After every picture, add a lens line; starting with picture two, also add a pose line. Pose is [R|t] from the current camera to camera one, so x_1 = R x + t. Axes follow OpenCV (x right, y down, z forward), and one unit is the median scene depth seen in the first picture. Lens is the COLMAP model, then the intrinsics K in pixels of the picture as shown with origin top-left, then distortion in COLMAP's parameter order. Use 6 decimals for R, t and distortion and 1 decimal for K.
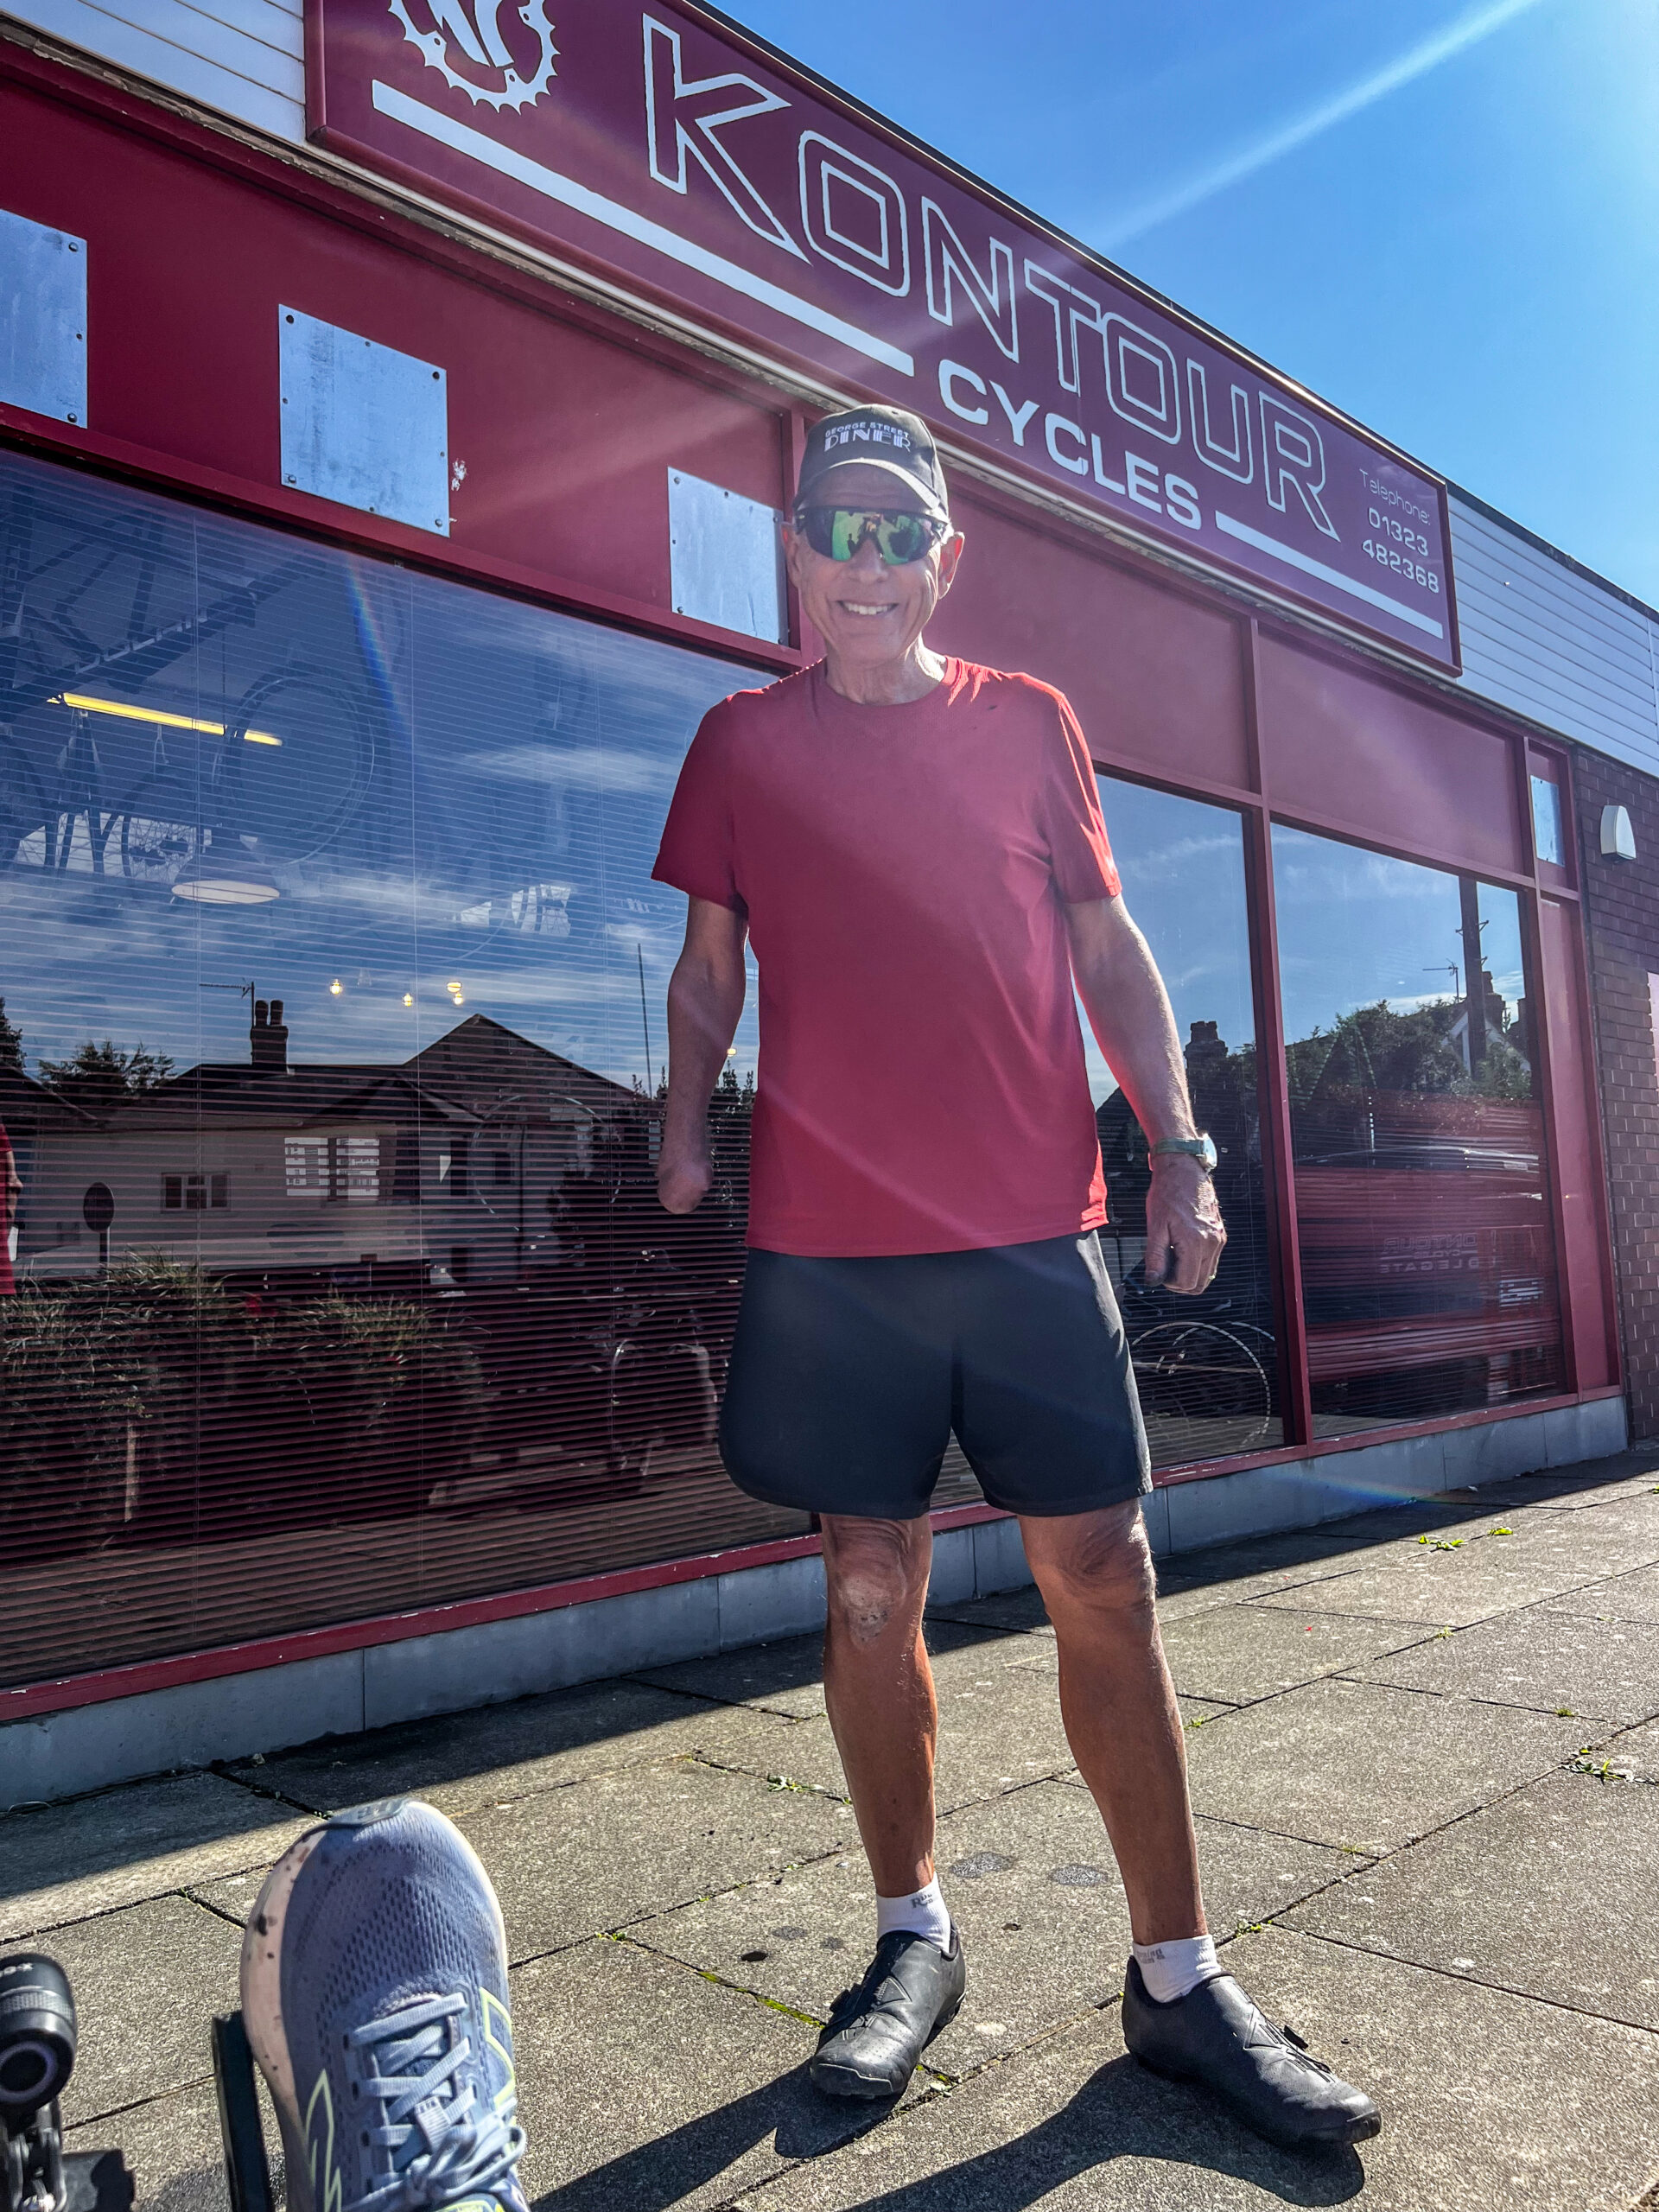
lens RADIAL K [[1659.2, 0, 831.7], [0, 1659.2, 1110.0], [0, 0, 1]] dist [0.006480, -0.007152]
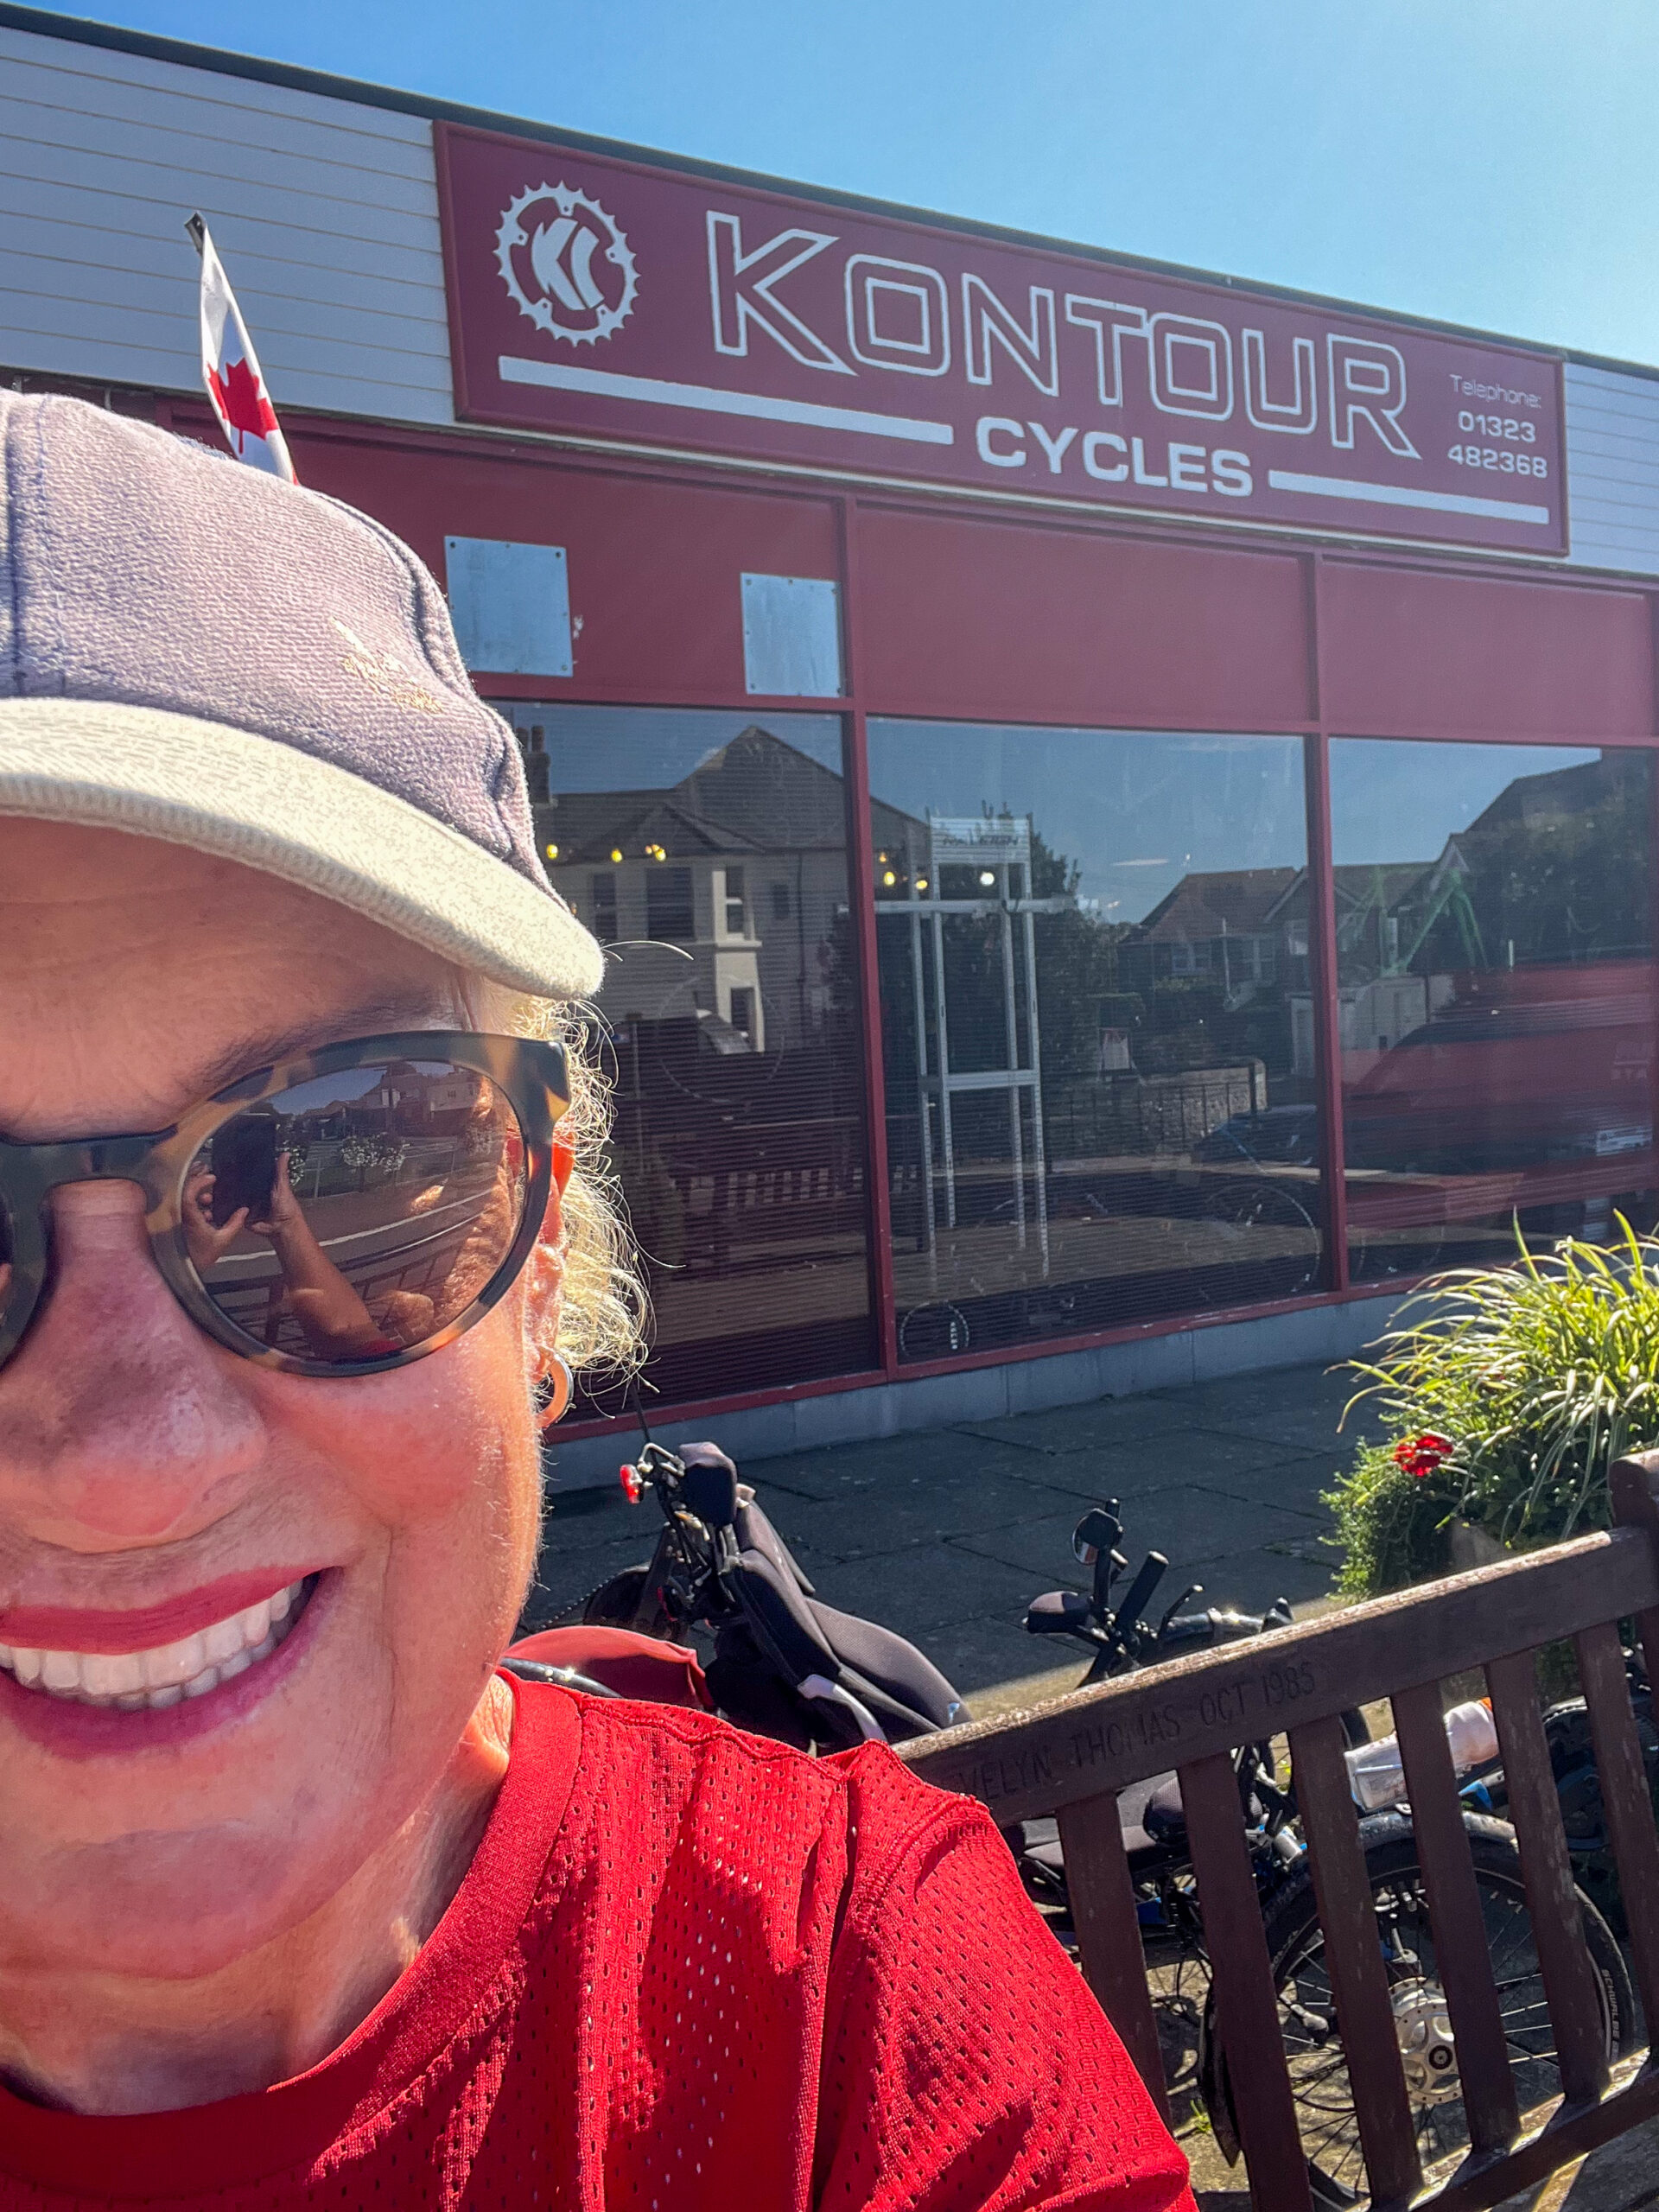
lens RADIAL K [[1953.4, 0, 827.3], [0, 1953.4, 1104.7], [0, 0, 1]] dist [0.012490, 0.008018]
pose [[0.983459, -0.003076, -0.181105, 0.201991], [0.030717, 0.988206, 0.150019, -0.168895], [0.178508, -0.153101, 0.971954, -0.447196]]
